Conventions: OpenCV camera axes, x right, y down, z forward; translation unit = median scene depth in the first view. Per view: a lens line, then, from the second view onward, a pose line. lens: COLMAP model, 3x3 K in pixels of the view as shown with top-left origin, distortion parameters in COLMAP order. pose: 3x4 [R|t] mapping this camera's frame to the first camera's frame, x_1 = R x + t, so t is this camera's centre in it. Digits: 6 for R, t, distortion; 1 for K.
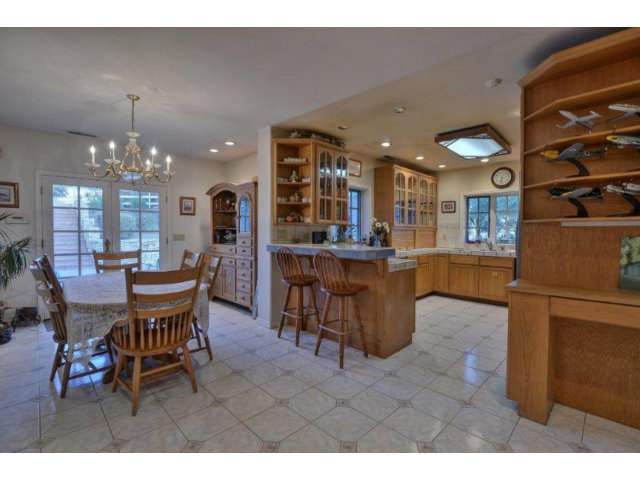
lens RADIAL K [[289.8, 0, 318.3], [0, 289.8, 238.4], [0, 0, 1]] dist [-0.010848, -0.000236]
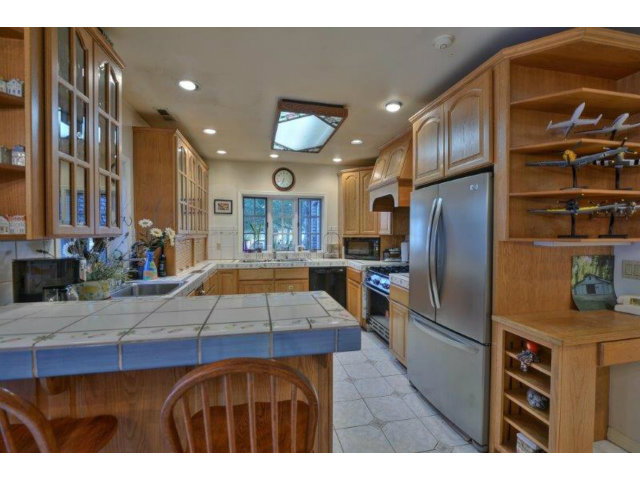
lens RADIAL K [[289.8, 0, 321.4], [0, 289.8, 241.0], [0, 0, 1]] dist [-0.010848, -0.000236]
pose [[0.535562, -0.031500, 0.843908, -0.079169], [0.021217, 0.999491, 0.023842, -0.035089], [-0.844230, 0.005137, 0.535957, 0.421491]]
